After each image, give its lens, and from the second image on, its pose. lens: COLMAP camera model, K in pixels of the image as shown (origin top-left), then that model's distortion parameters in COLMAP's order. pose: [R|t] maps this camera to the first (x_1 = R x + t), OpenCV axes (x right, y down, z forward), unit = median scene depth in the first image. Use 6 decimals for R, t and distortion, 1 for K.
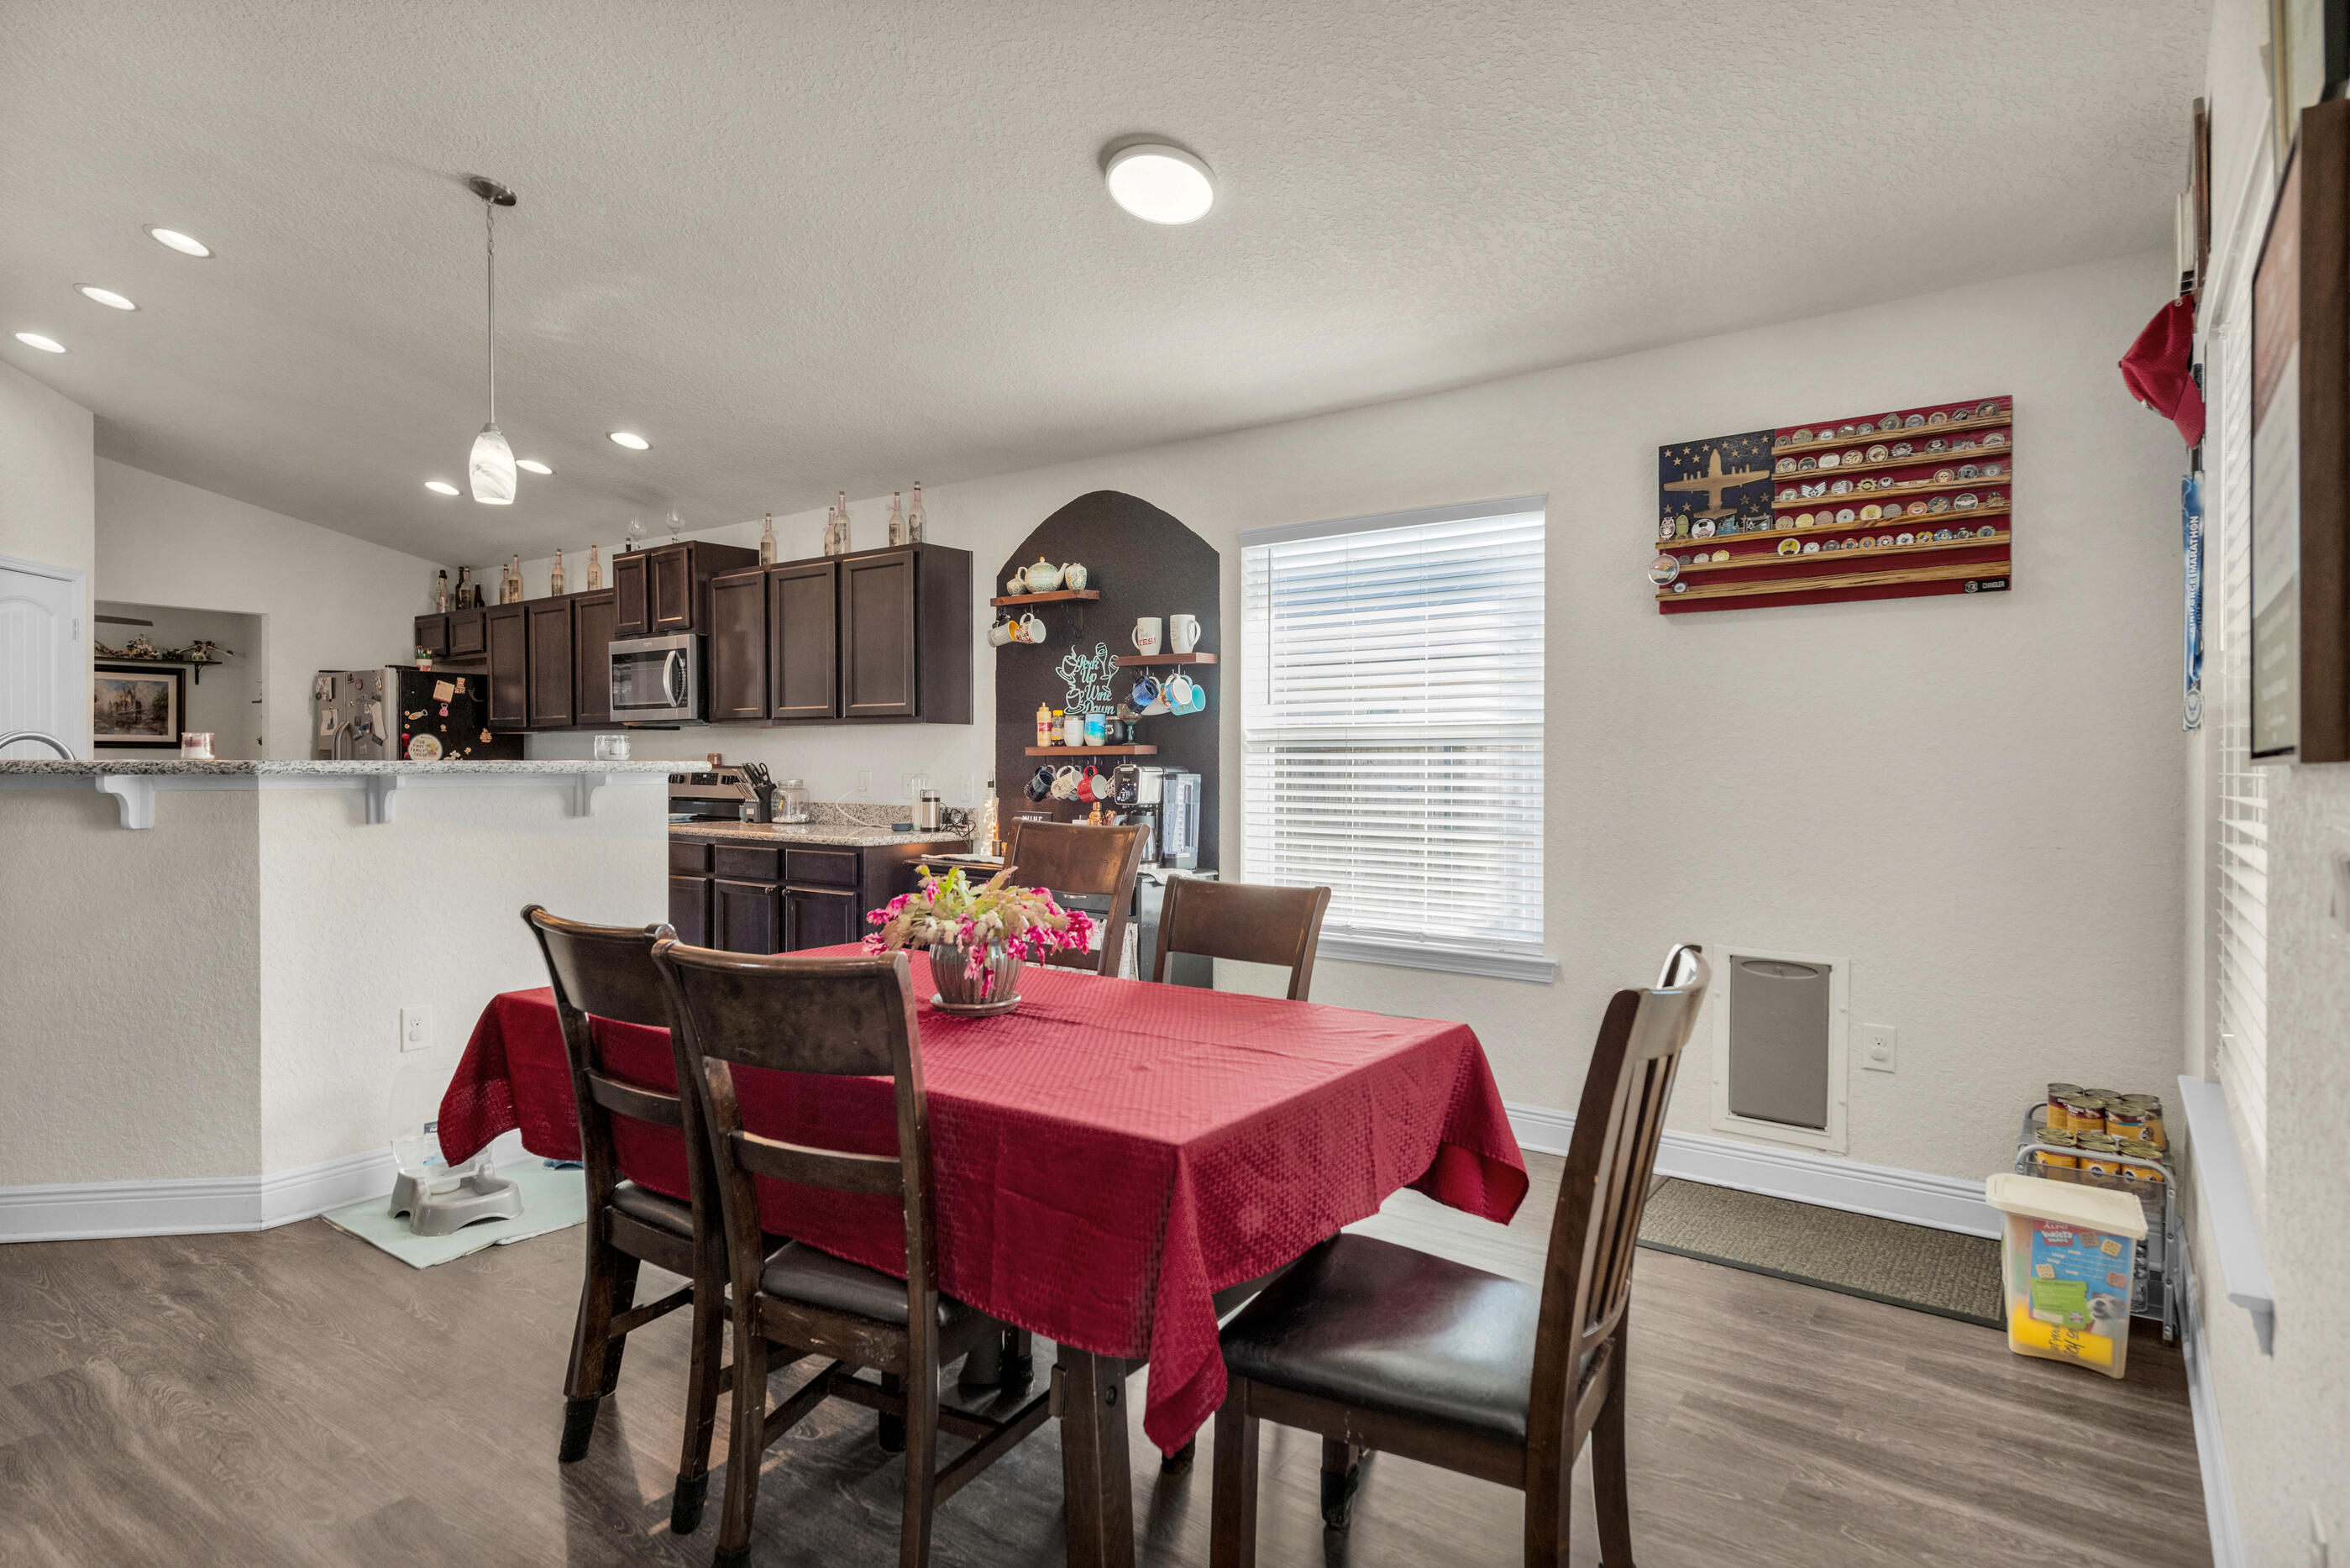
lens RADIAL K [[1248.8, 0, 1182.2], [0, 1248.8, 772.2], [0, 0, 1]] dist [0.001508, -0.000277]
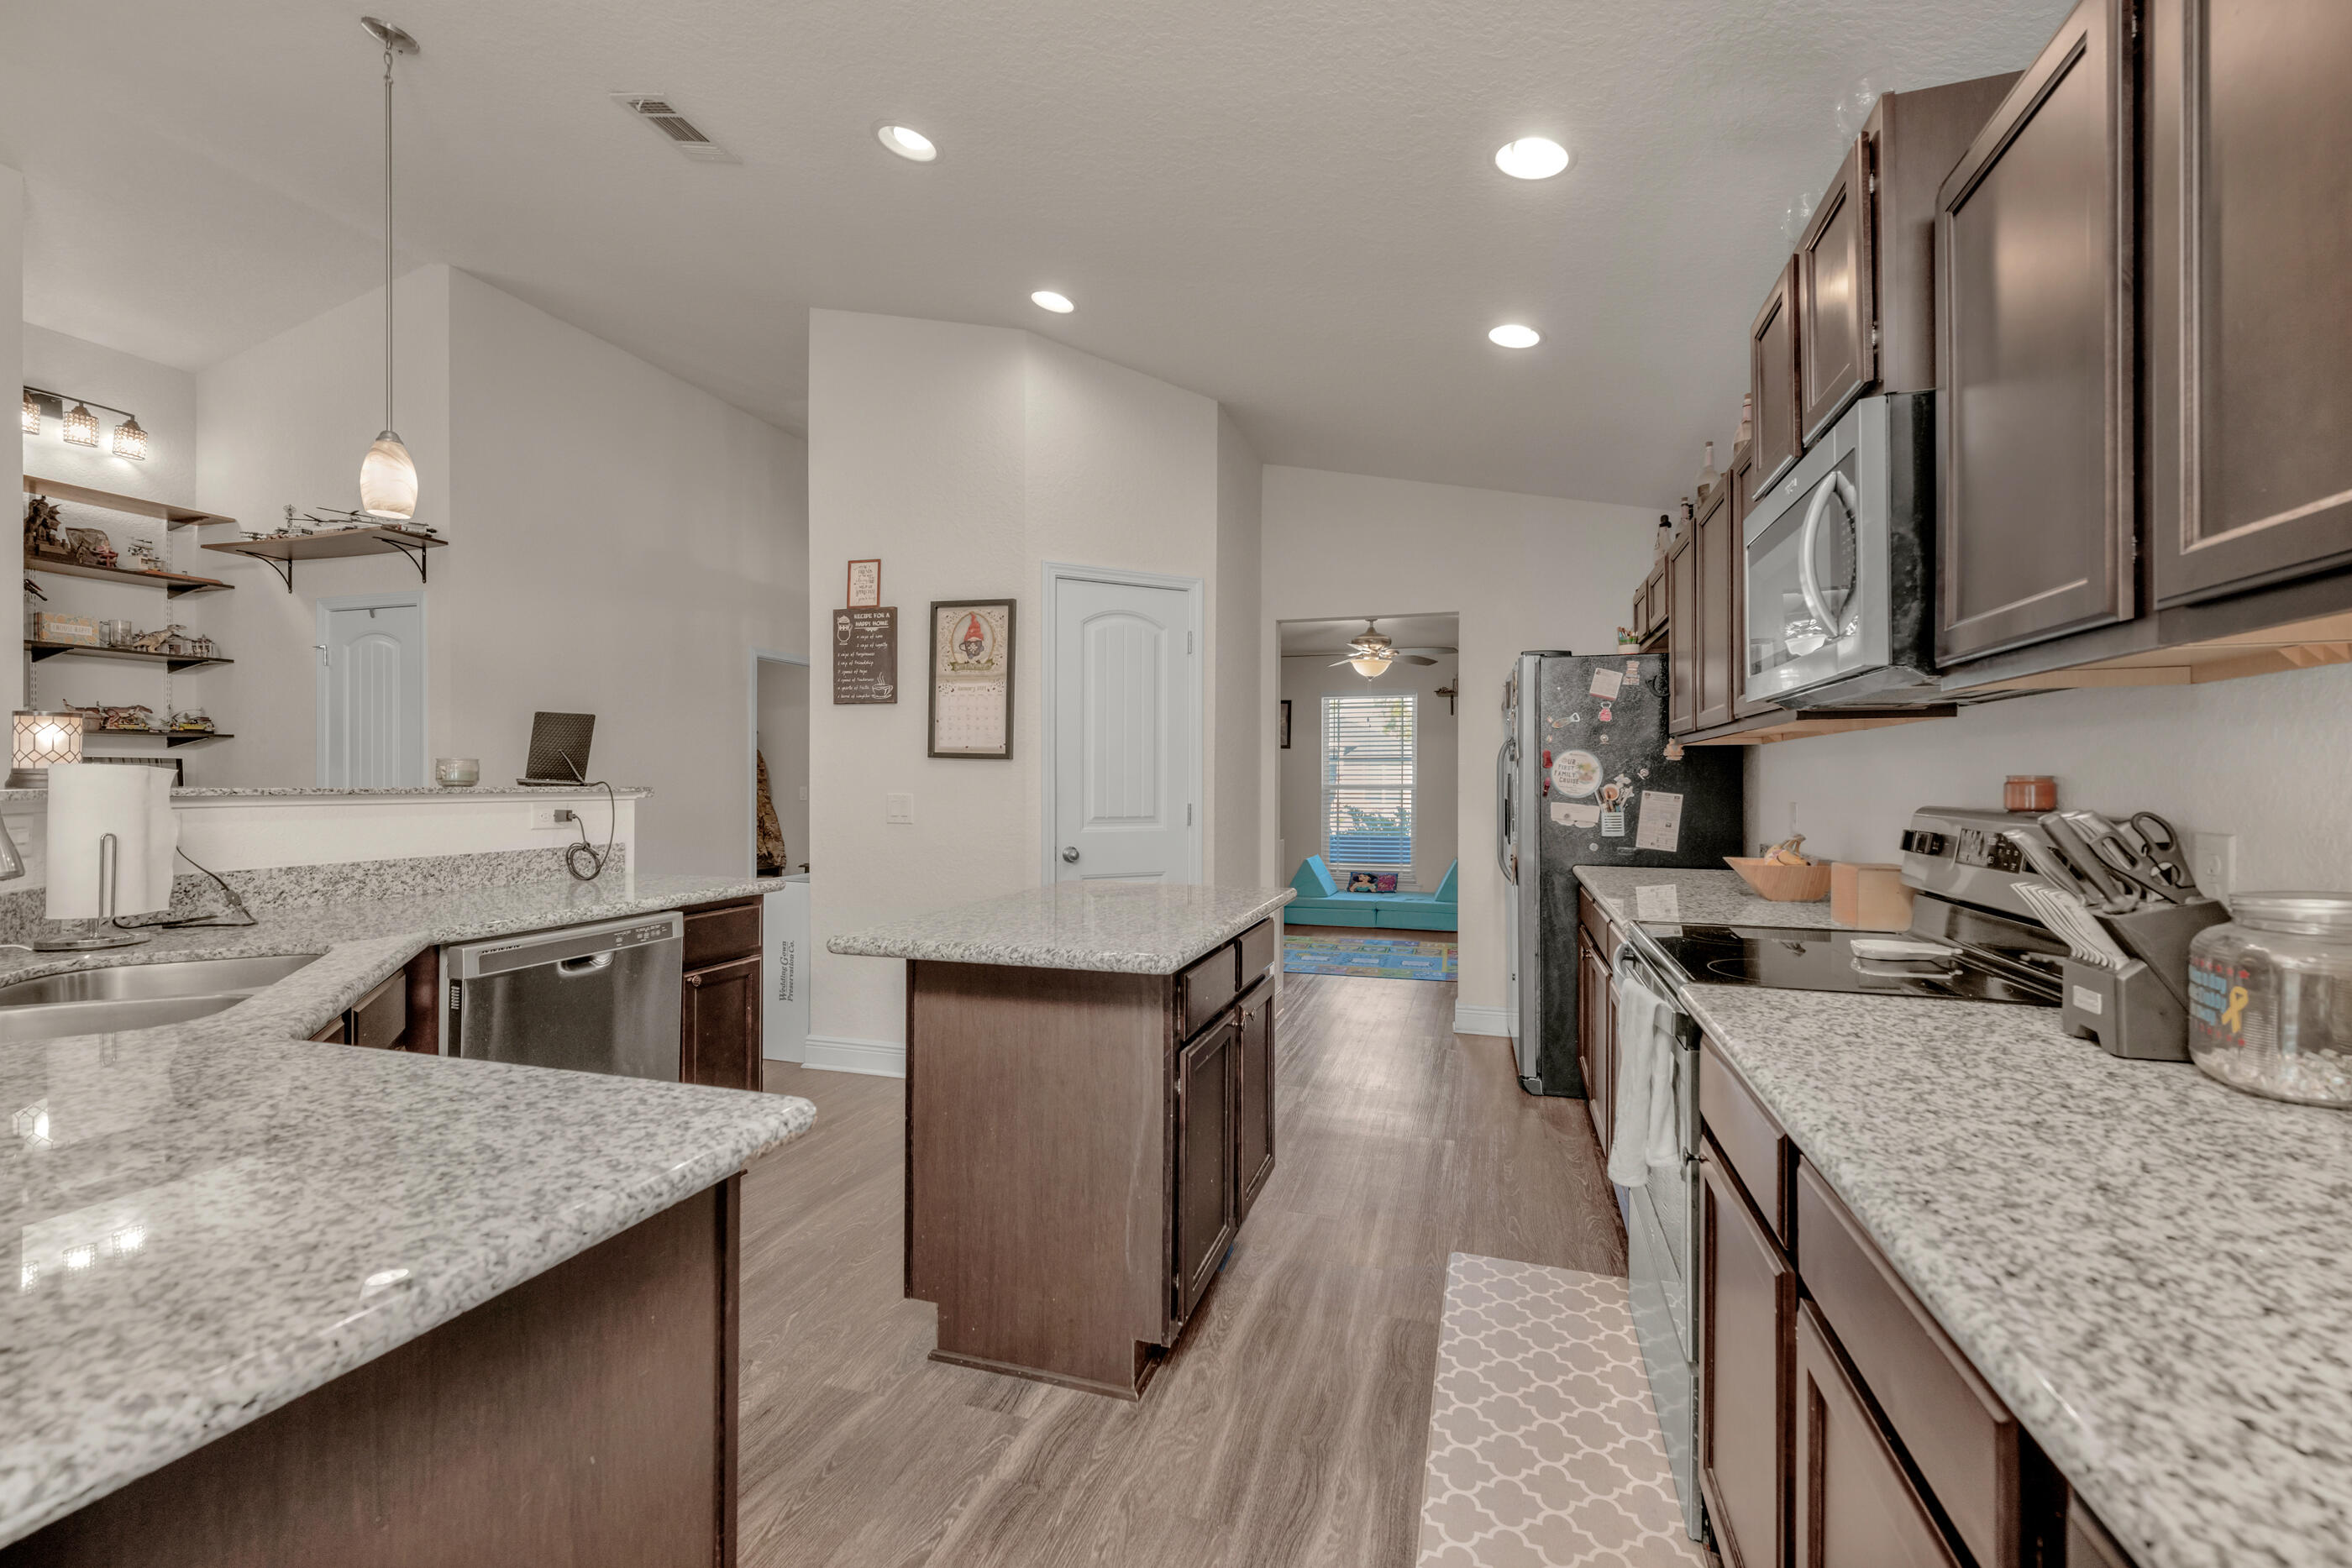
lens RADIAL K [[965.3, 0, 1187.5], [0, 965.3, 771.4], [0, 0, 1]] dist [0.000443, -0.000296]
pose [[0.336605, -0.001550, -0.941645, -0.303072], [-0.008692, 0.999951, -0.004753, -0.022720], [0.941606, 0.009785, 0.336575, 1.013868]]
